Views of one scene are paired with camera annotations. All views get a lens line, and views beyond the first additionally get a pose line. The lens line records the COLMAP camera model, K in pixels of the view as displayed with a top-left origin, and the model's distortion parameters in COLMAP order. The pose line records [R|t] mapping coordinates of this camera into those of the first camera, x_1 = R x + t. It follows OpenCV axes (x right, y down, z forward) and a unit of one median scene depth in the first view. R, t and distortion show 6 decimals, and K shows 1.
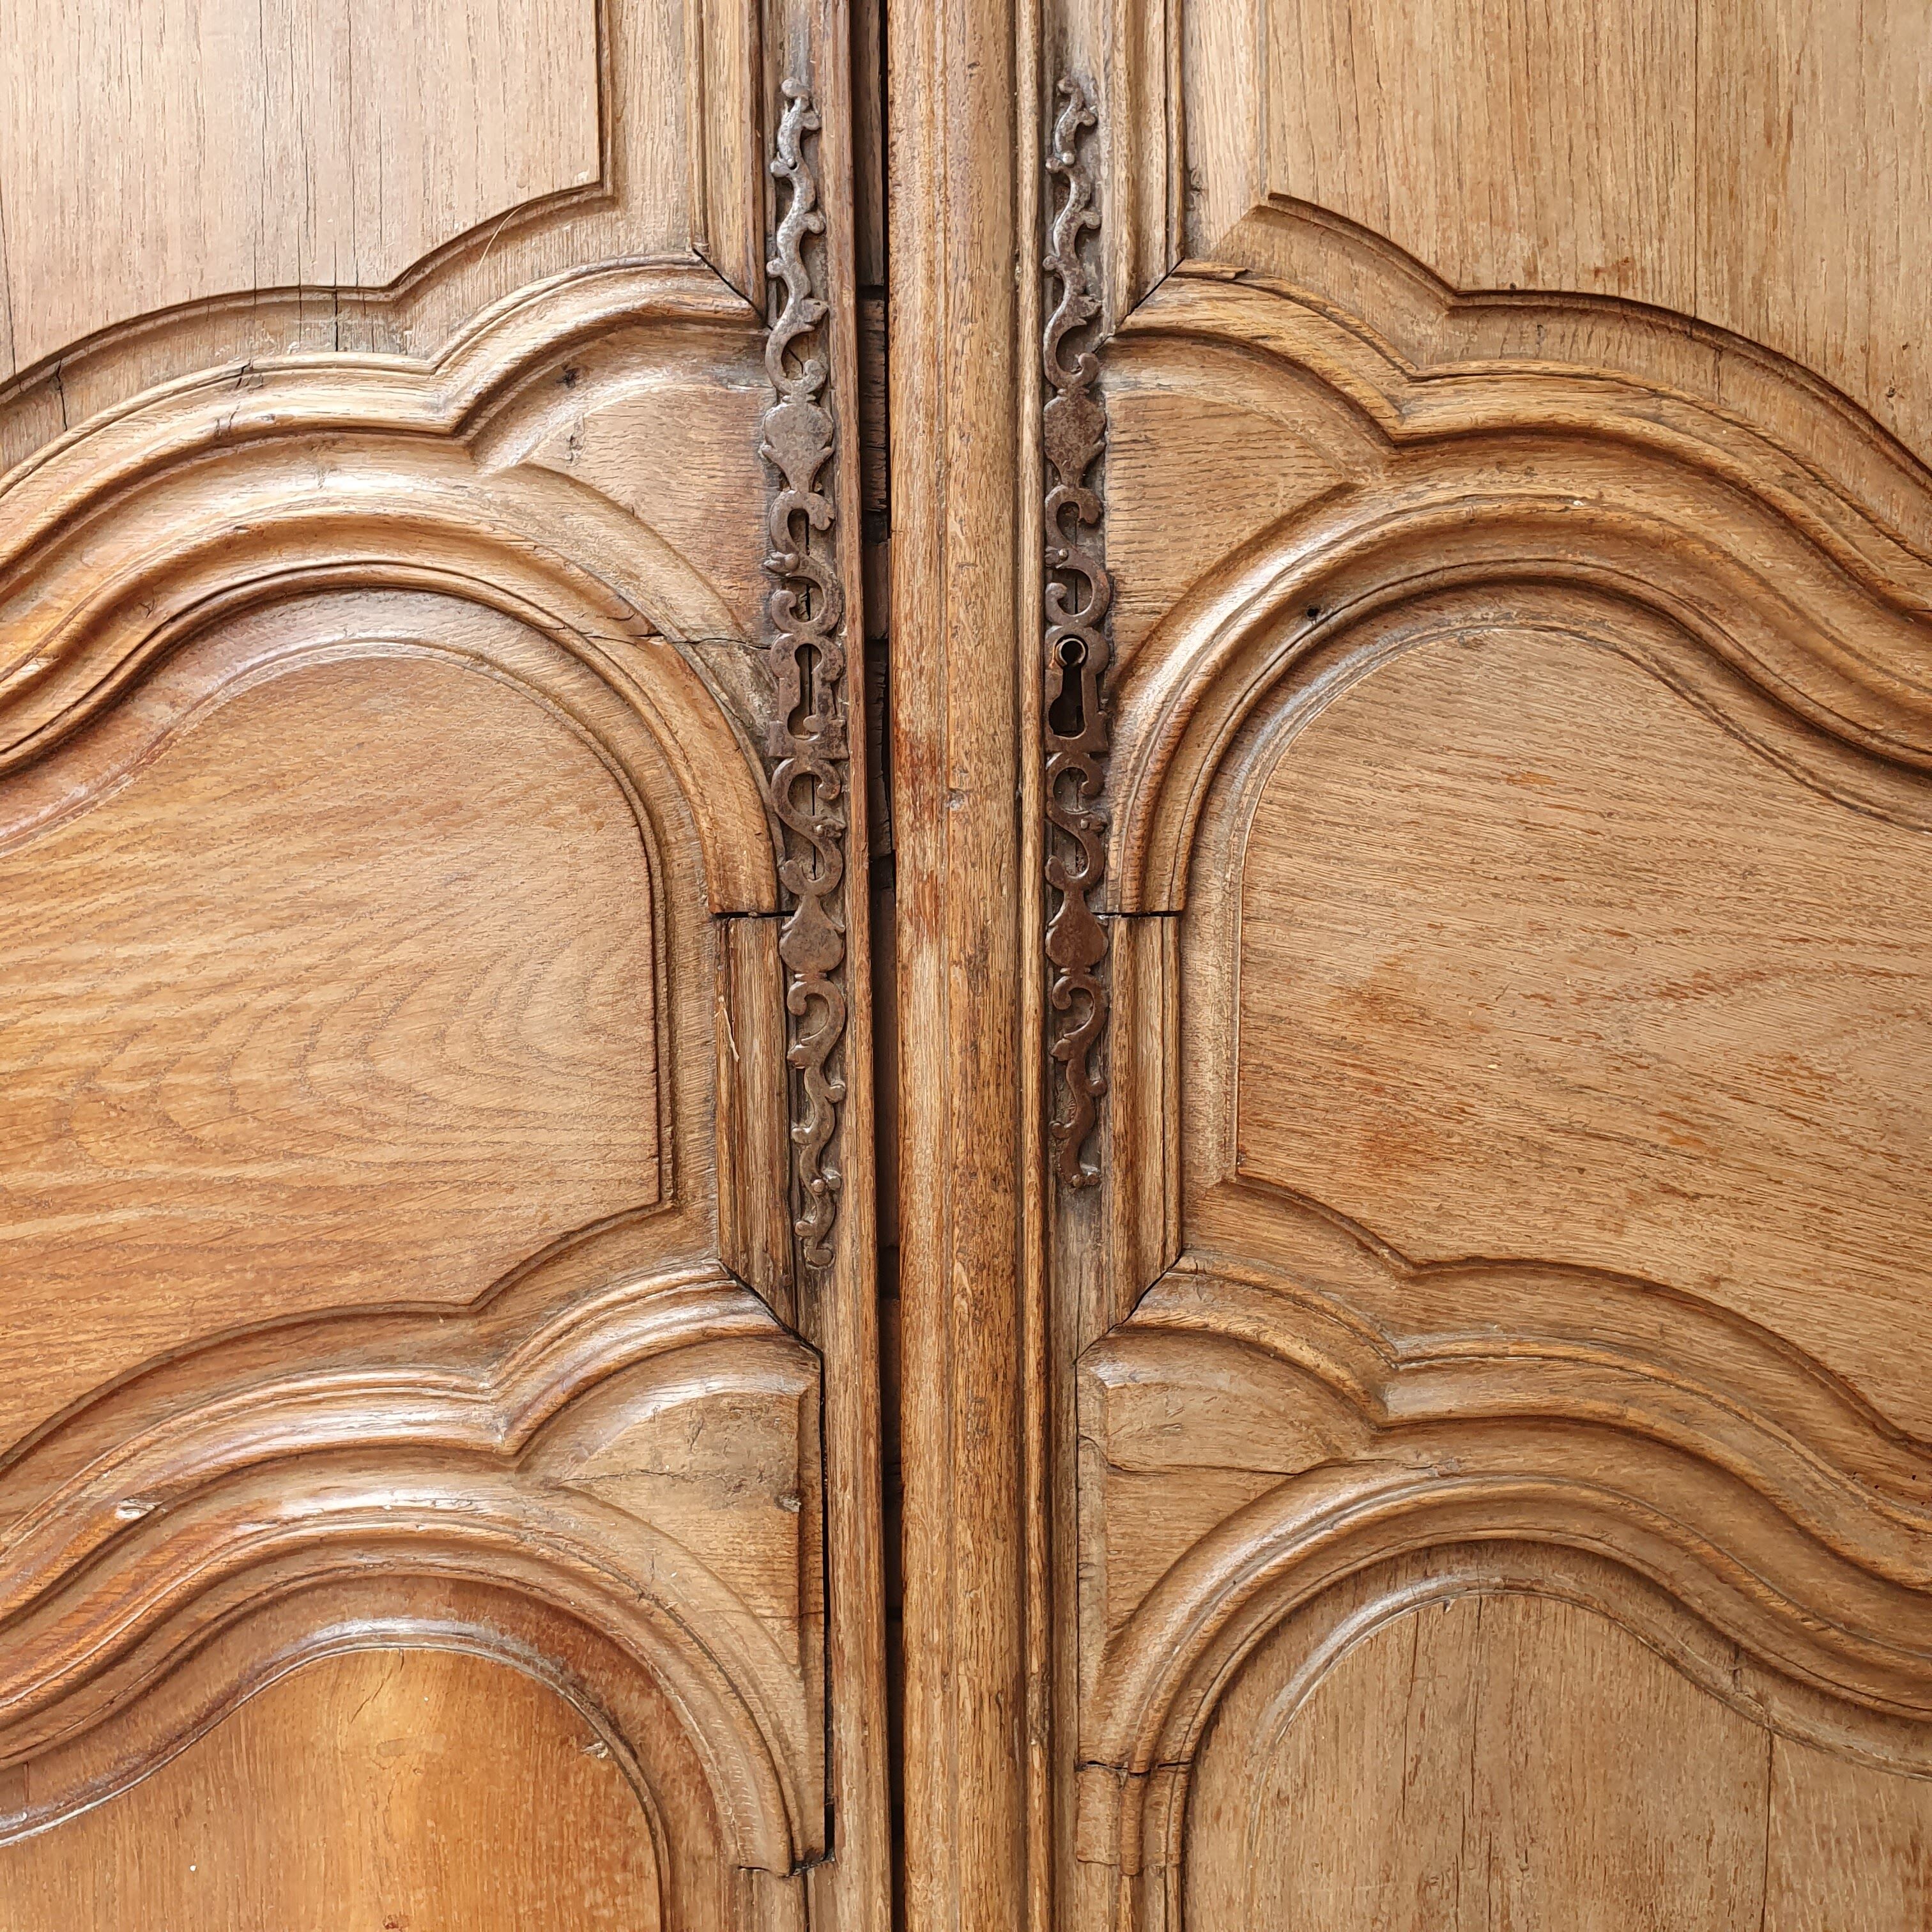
lens RADIAL K [[2118.4, 0, 928.6], [0, 2118.4, 965.6], [0, 0, 1]] dist [0.742112, -0.008479]
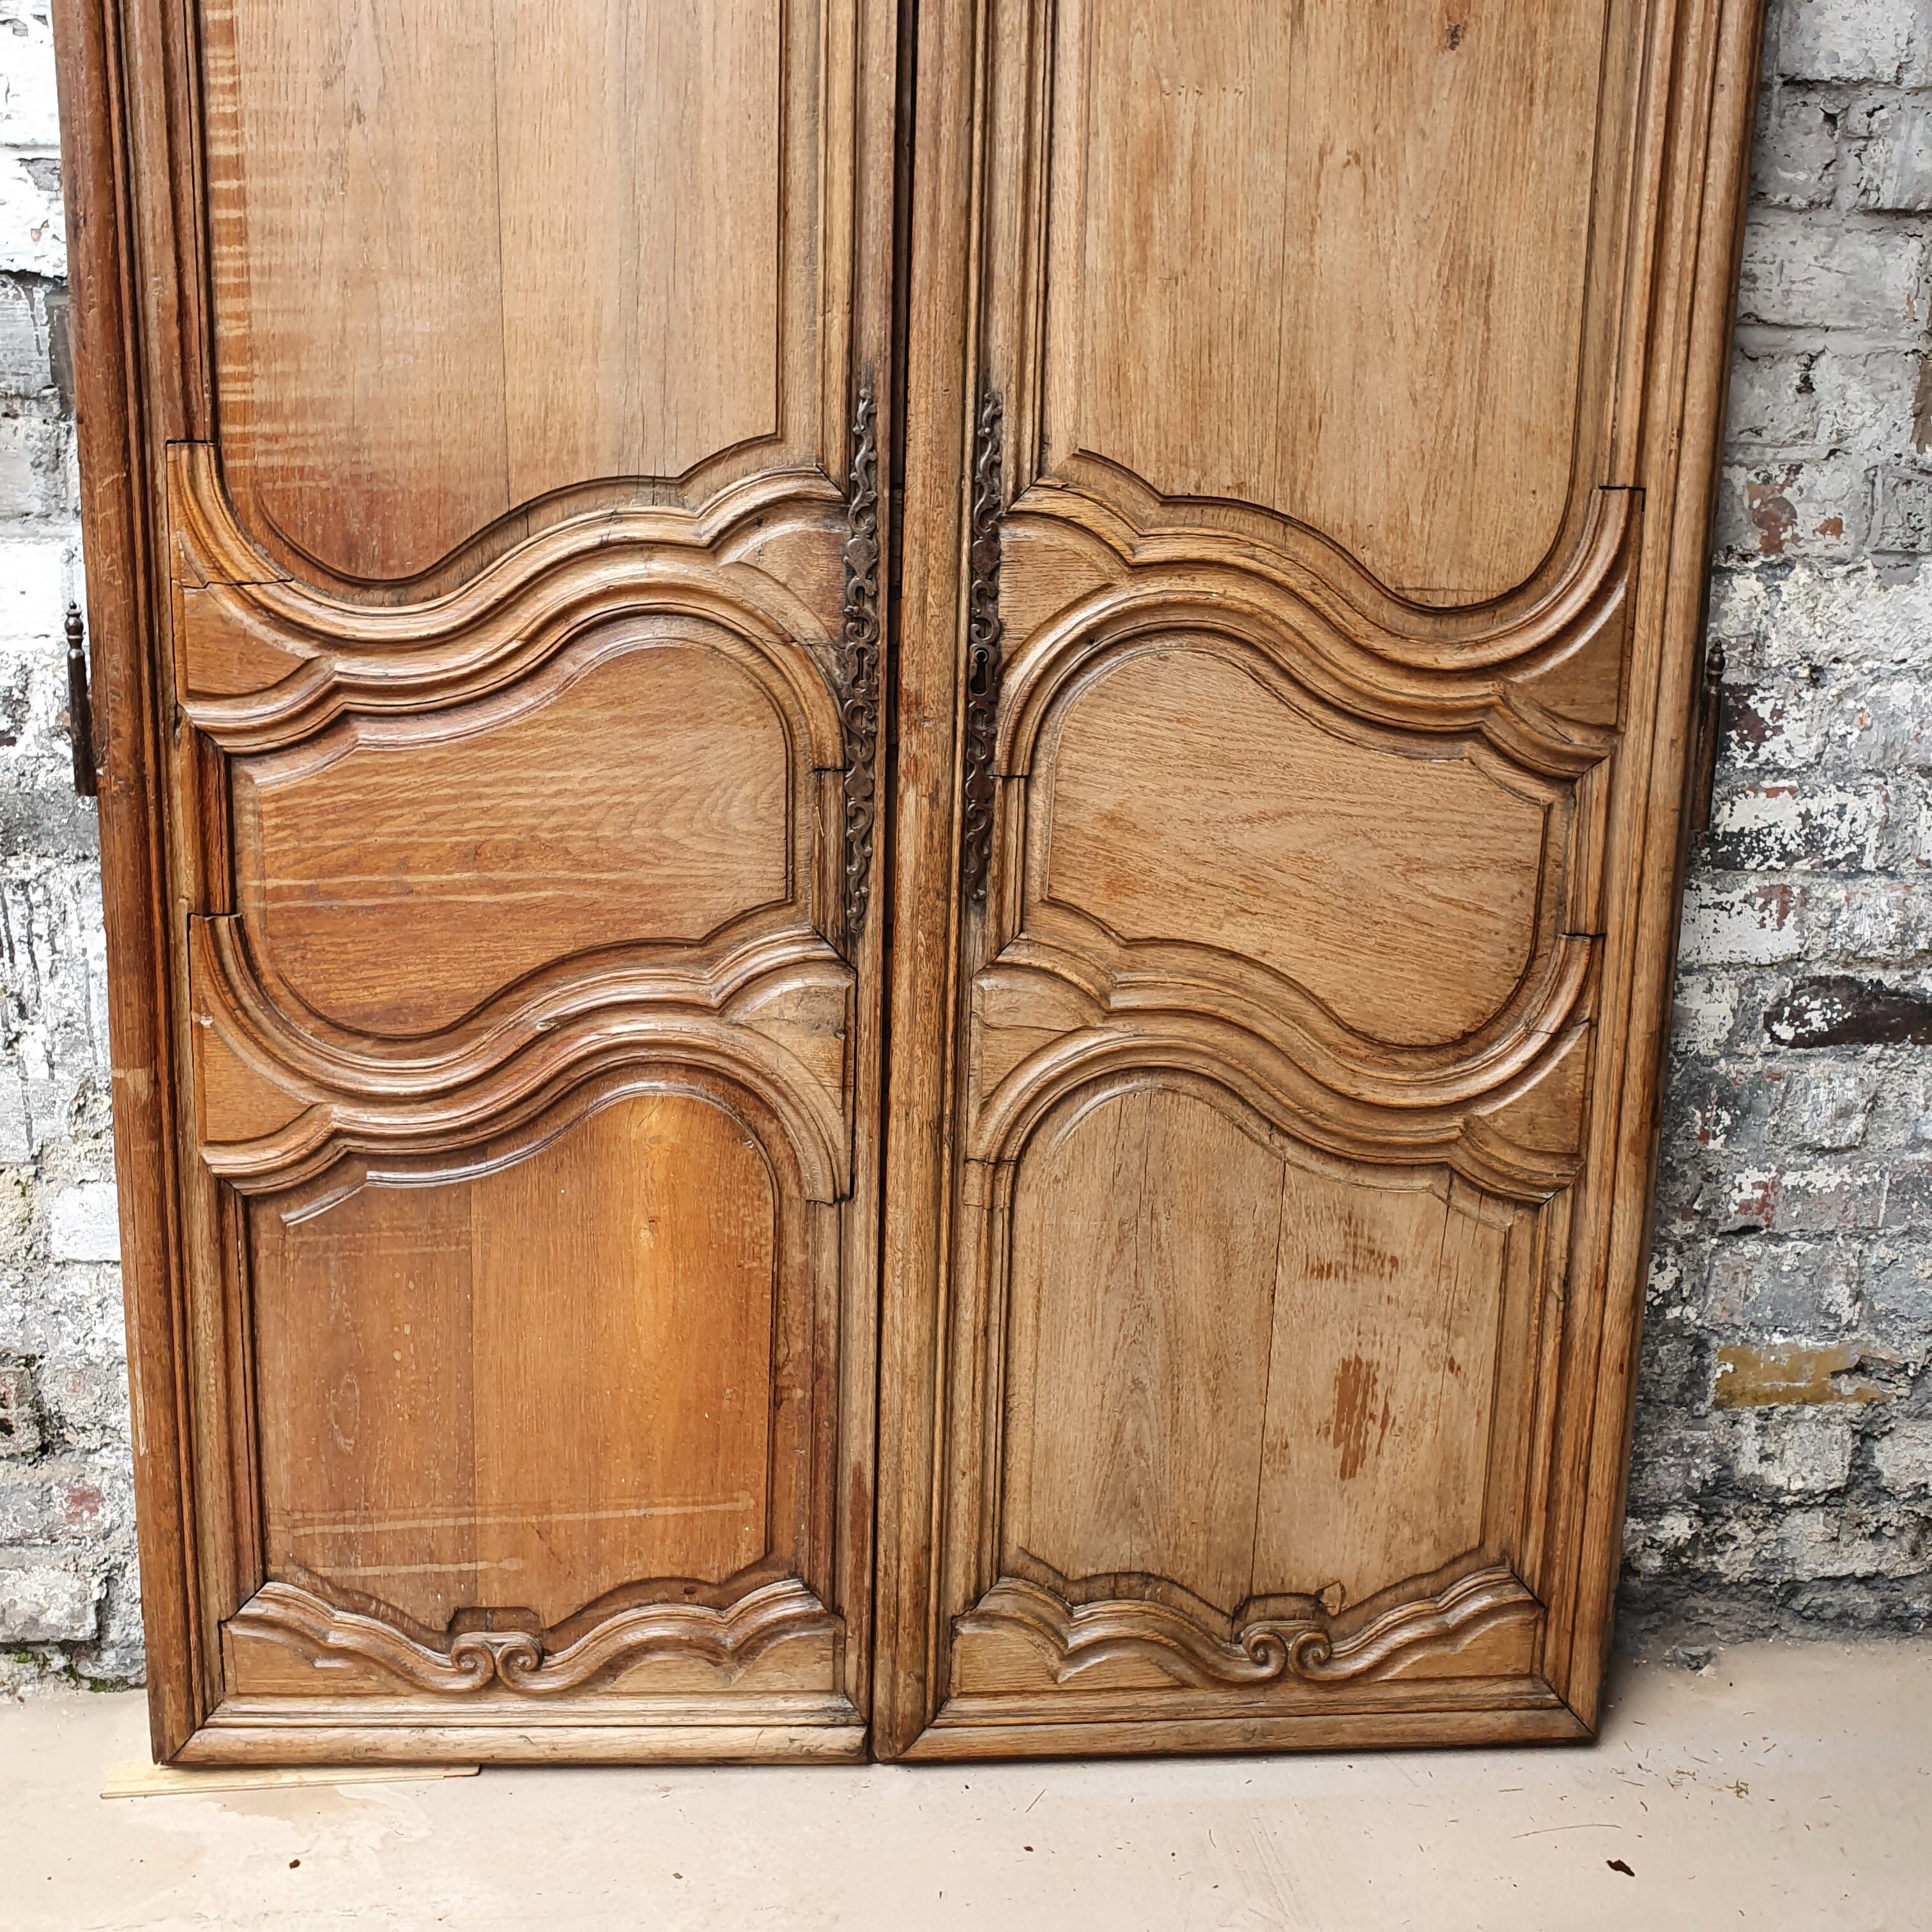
lens RADIAL K [[2071.8, 0, 960.9], [0, 2071.8, 1020.5], [0, 0, 1]] dist [-0.013951, 0.028260]
pose [[0.998913, 0.036017, 0.029581, -0.003603], [-0.039222, 0.992468, 0.116055, -0.018269], [-0.025178, -0.117090, 0.992802, -1.028637]]
